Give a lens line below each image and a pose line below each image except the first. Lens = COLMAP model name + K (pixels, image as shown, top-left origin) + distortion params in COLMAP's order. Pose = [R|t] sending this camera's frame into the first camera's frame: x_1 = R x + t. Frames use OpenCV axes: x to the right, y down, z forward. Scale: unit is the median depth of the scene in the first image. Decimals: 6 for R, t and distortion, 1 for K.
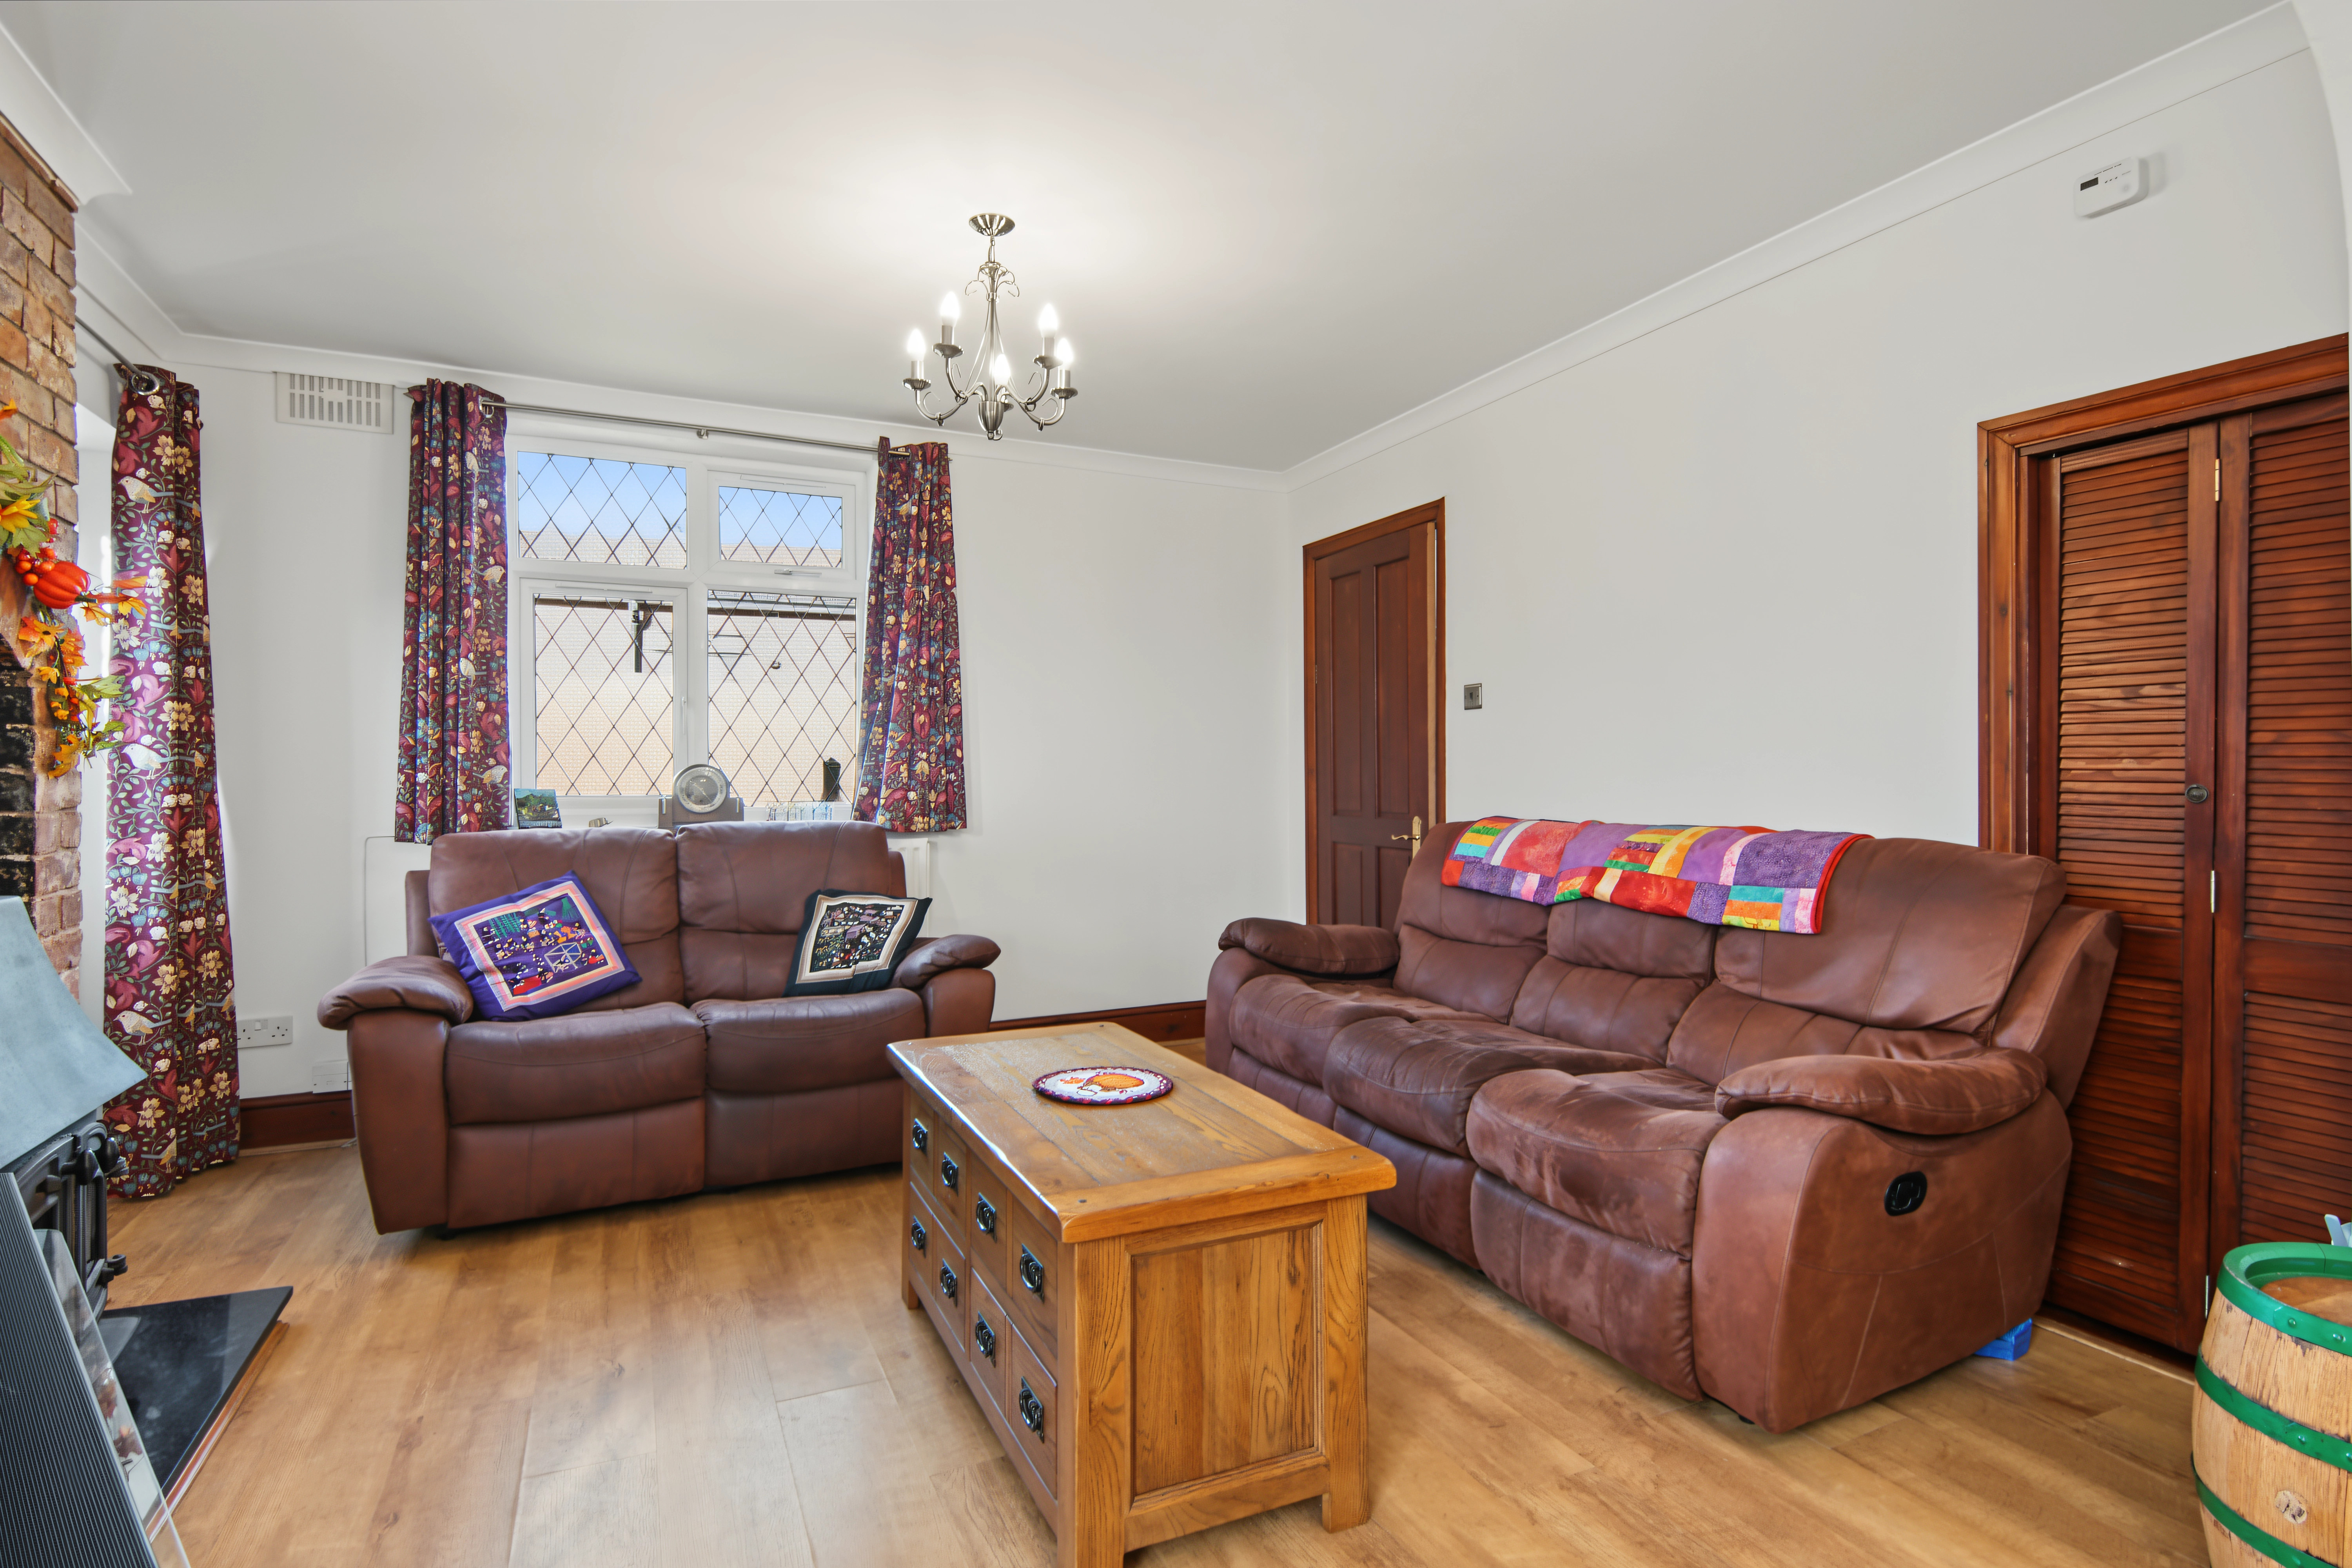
lens RADIAL K [[1170.7, 0, 1161.5], [0, 1170.7, 777.1], [0, 0, 1]] dist [0.017310, -0.011540]
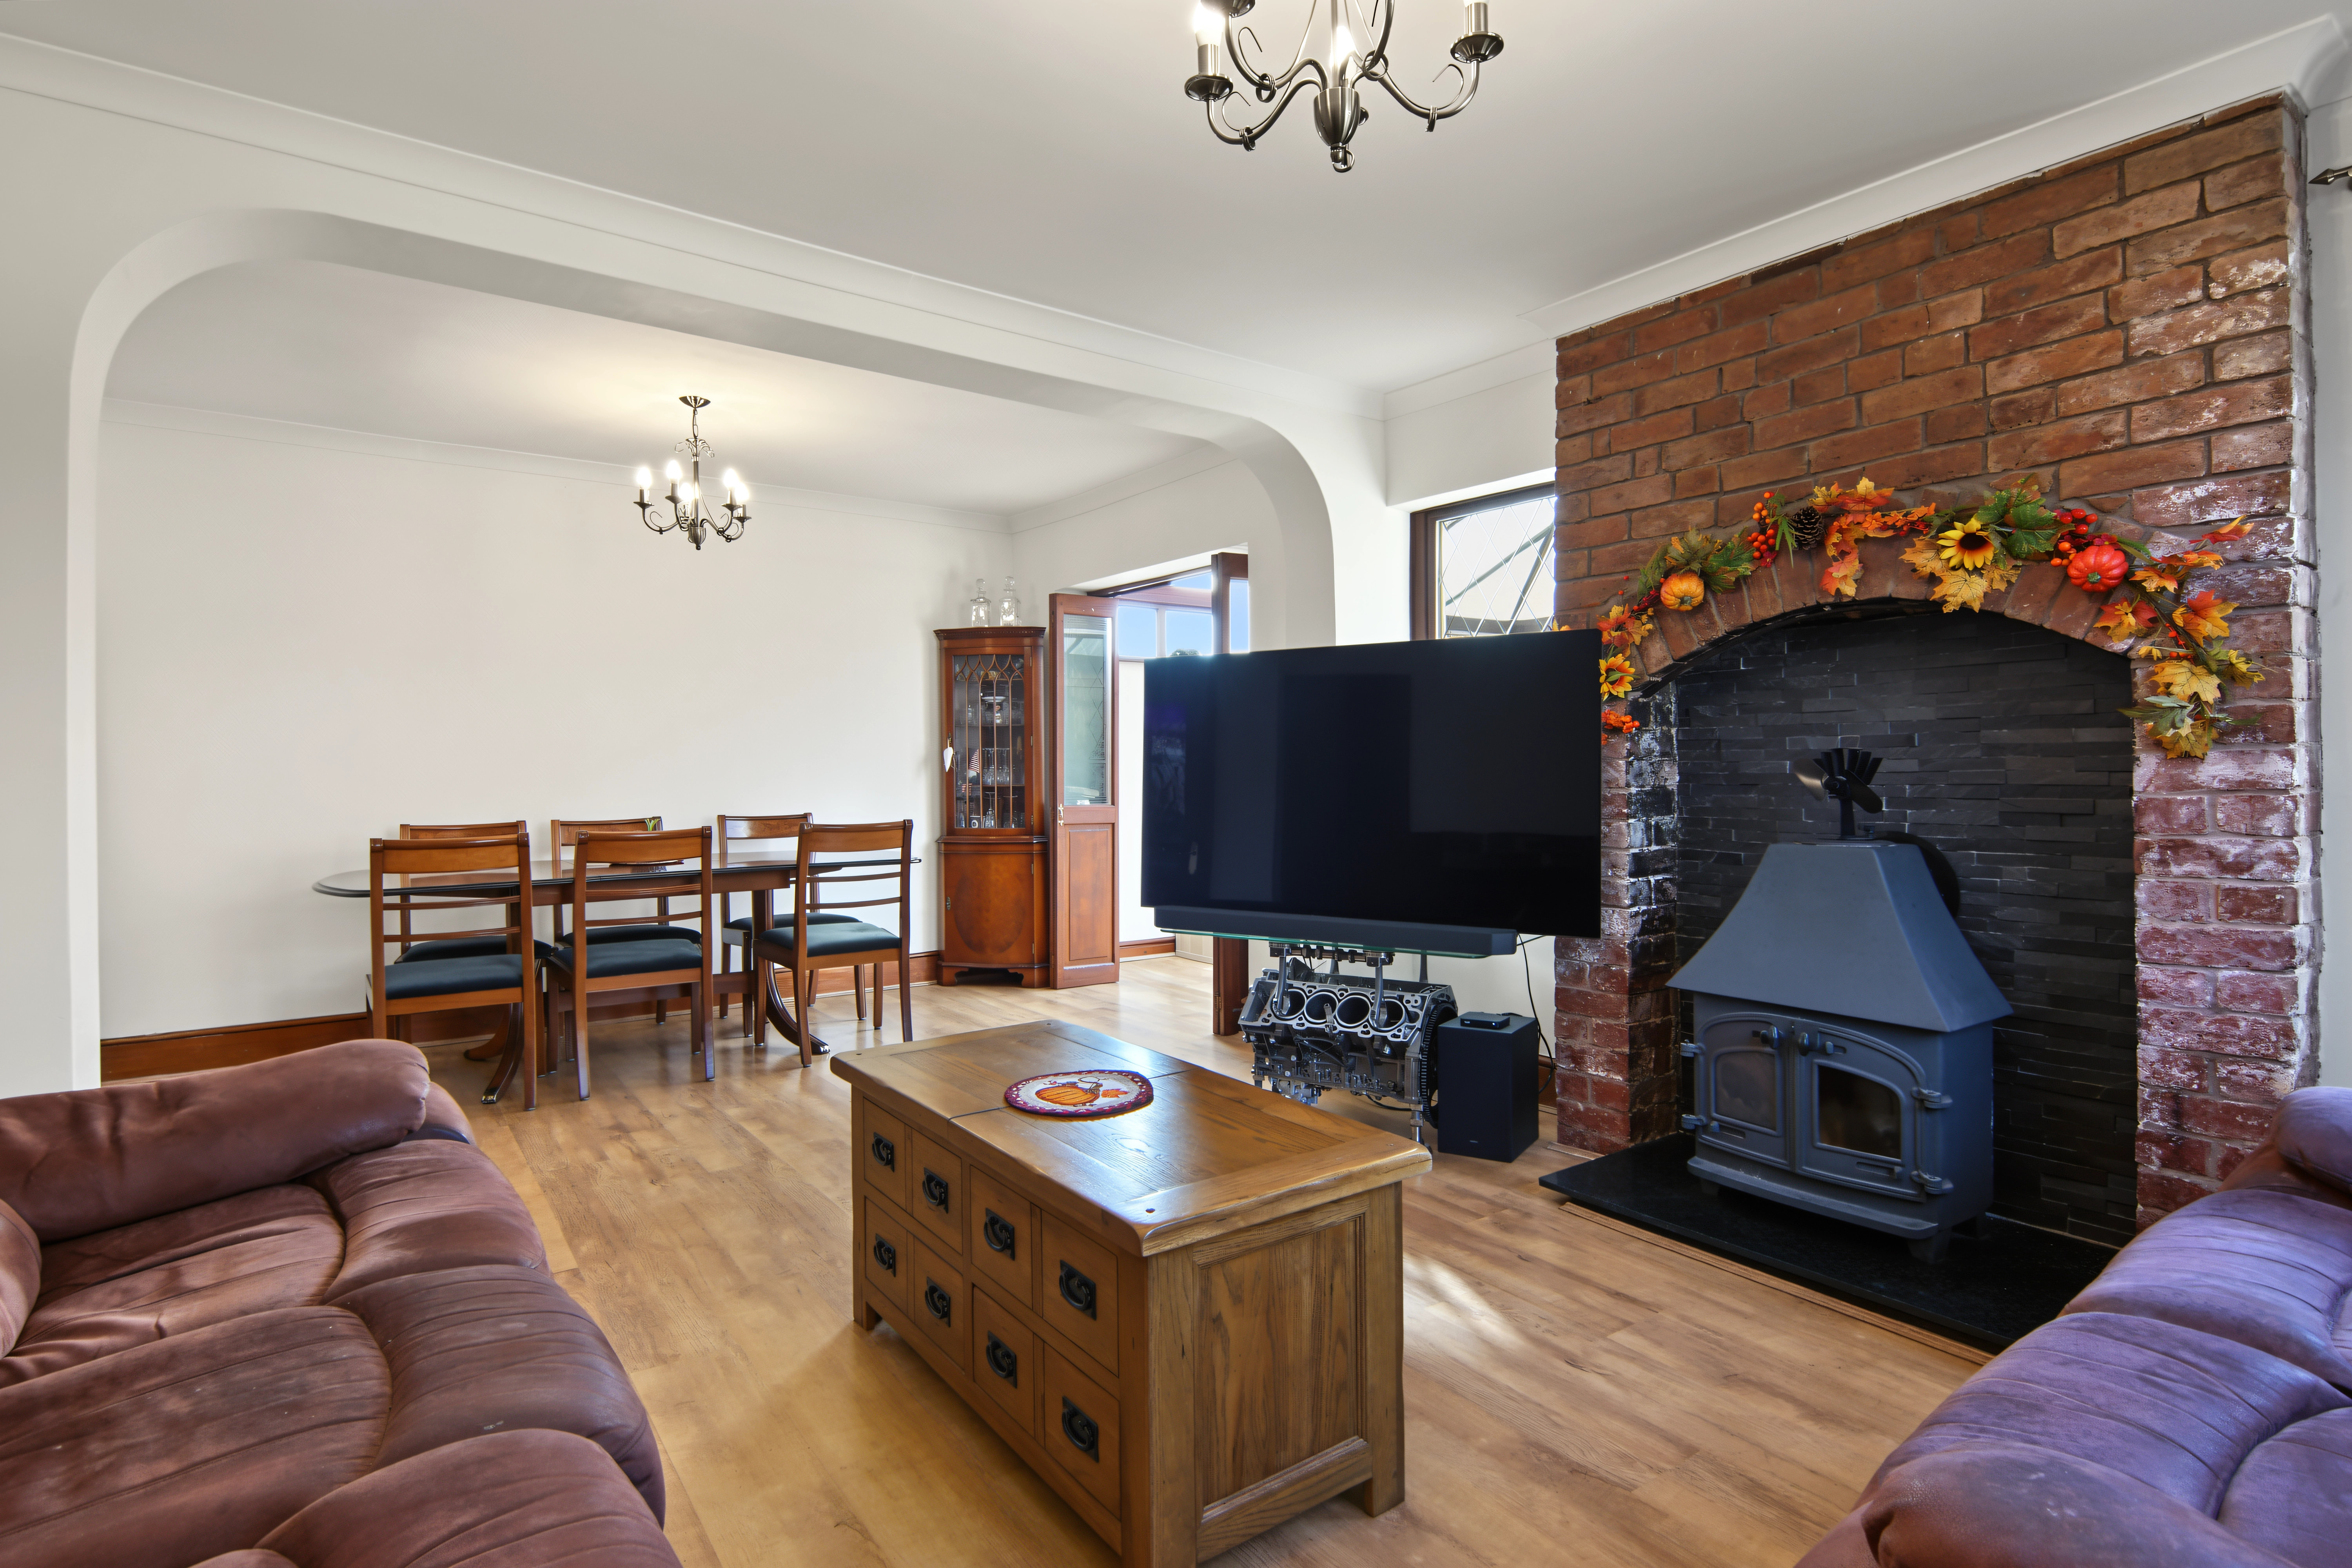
lens RADIAL K [[1170.7, 0, 1159.1], [0, 1170.7, 783.1], [0, 0, 1]] dist [0.017310, -0.011540]
pose [[-0.984300, 0.010271, -0.176202, 0.031625], [0.008181, 0.999887, 0.012584, 0.002004], [0.176311, 0.010945, -0.984274, 1.228966]]
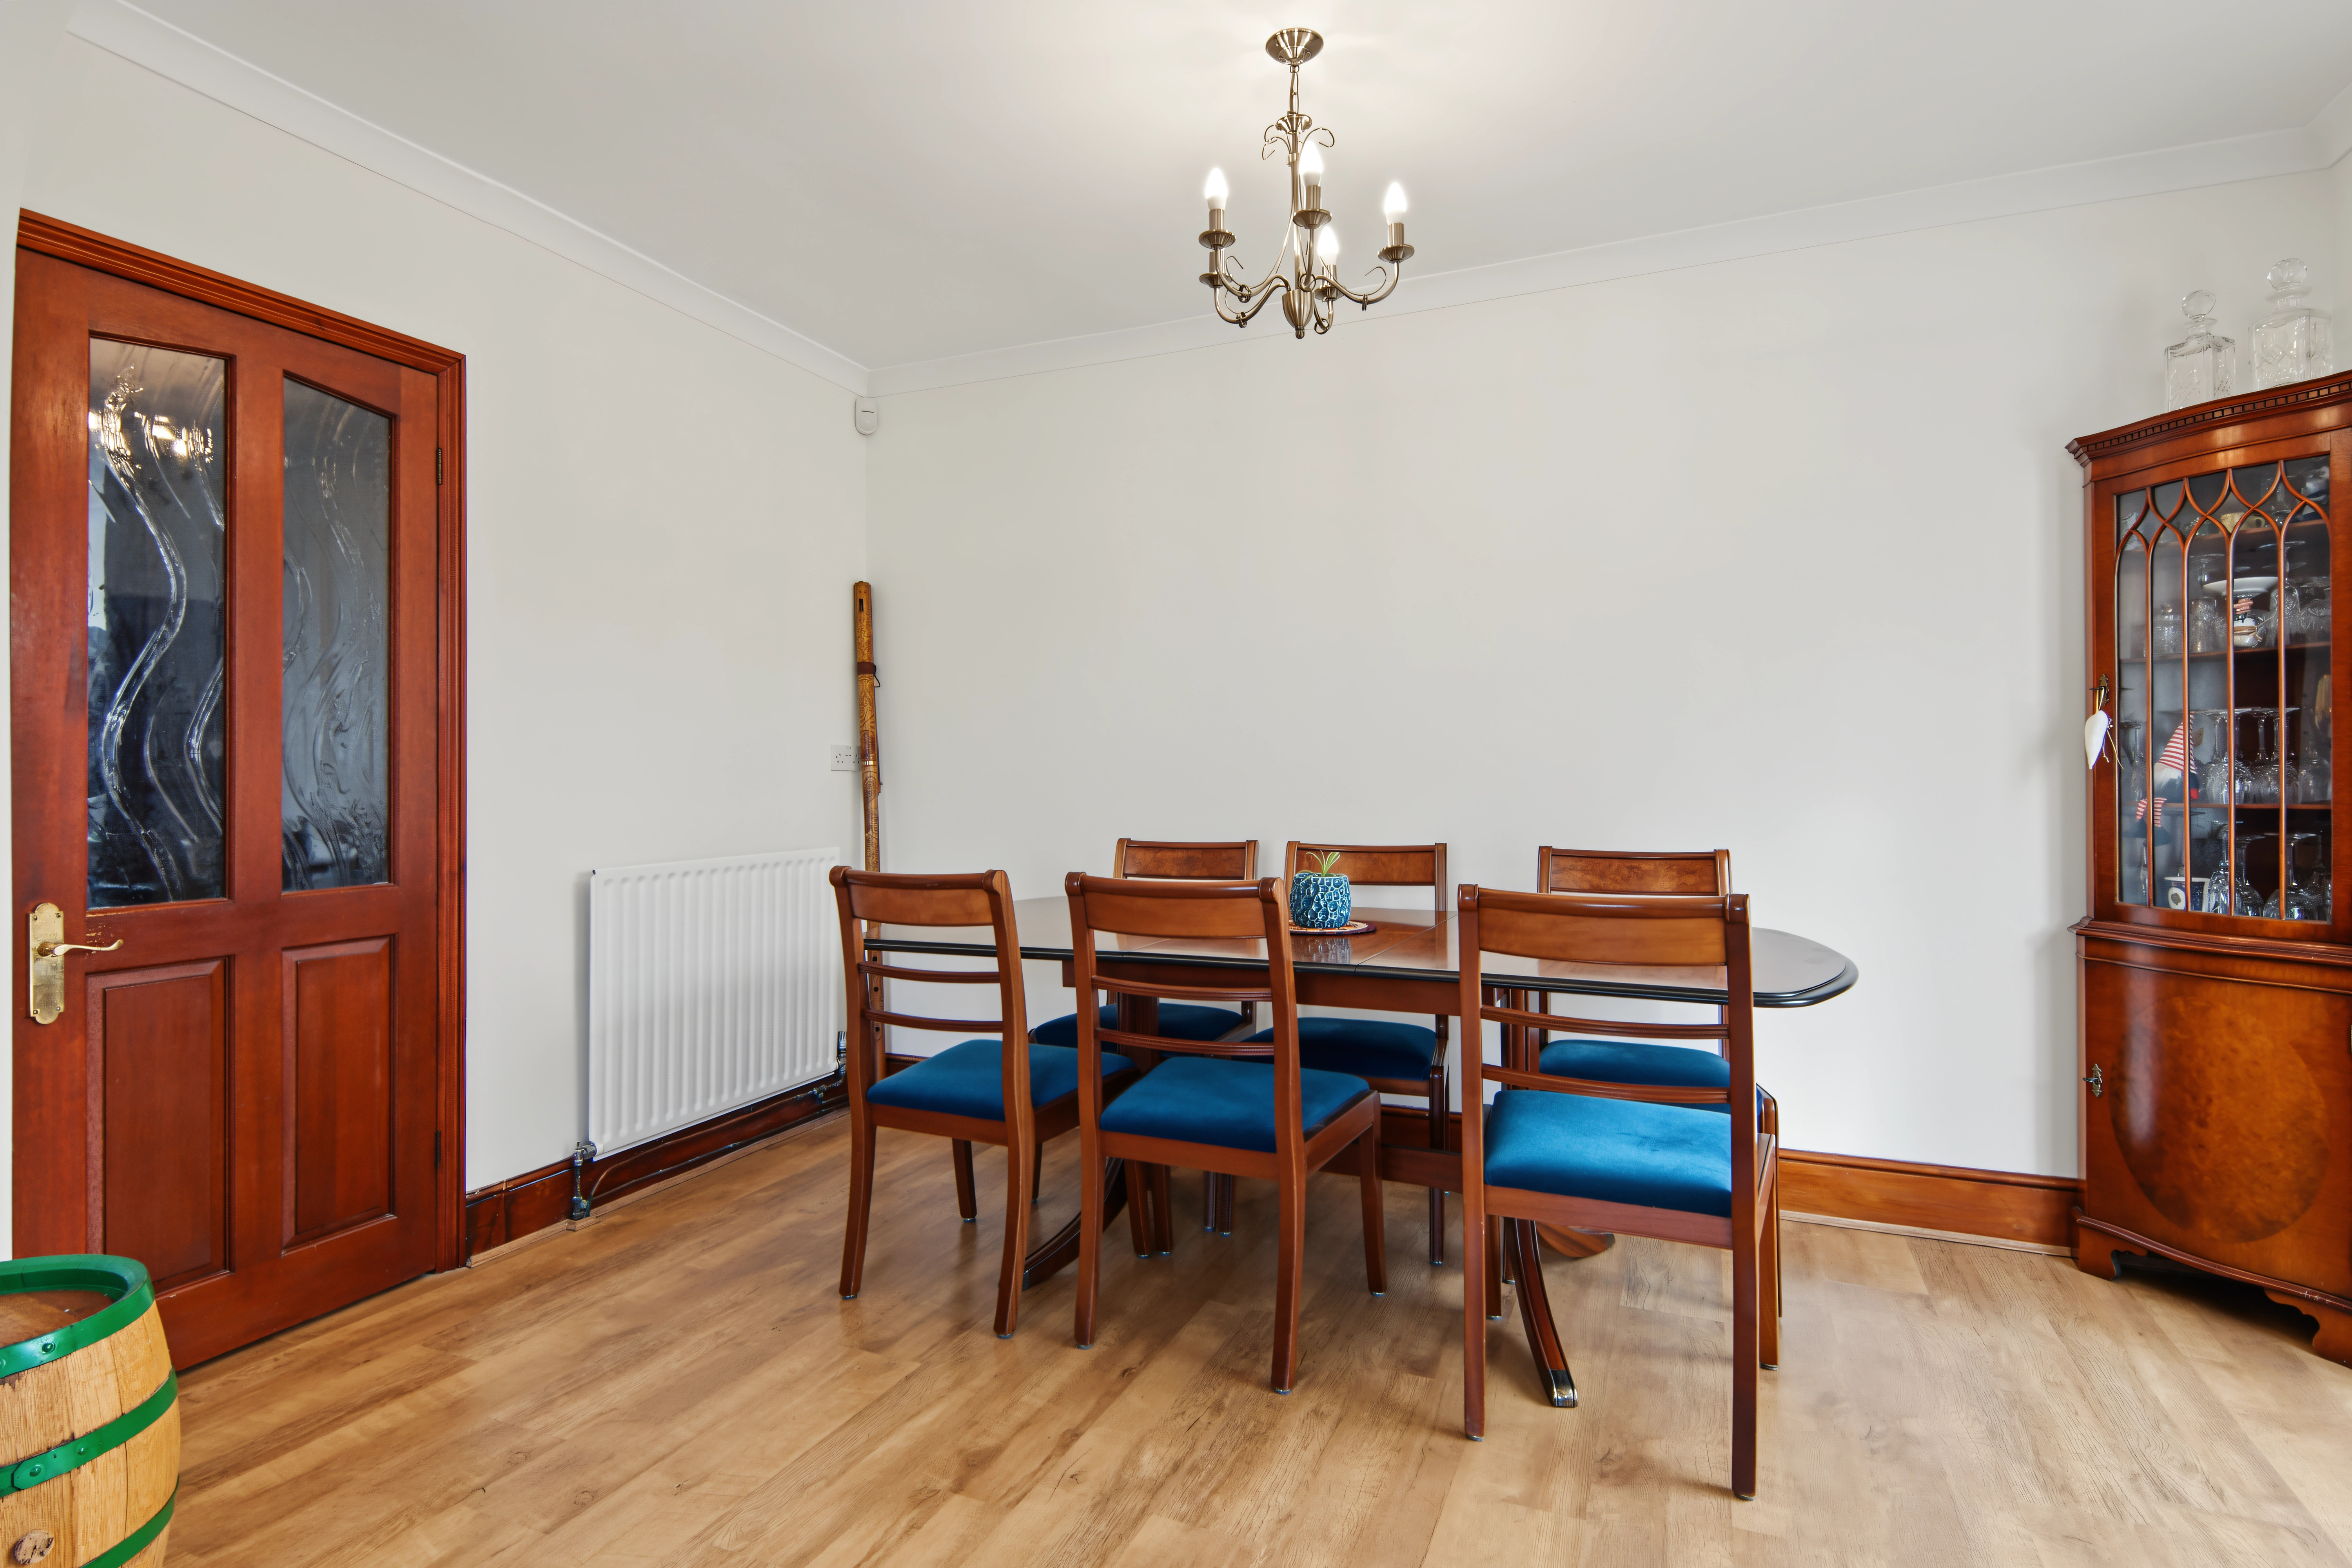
lens RADIAL K [[1226.5, 0, 1155.8], [0, 1226.5, 773.8], [0, 0, 1]] dist [0.009080, -0.000850]
pose [[-0.669042, 0.003639, 0.743215, -0.152251], [0.003885, 0.999991, -0.001399, 0.005937], [-0.743214, 0.001951, -0.669051, 0.403282]]
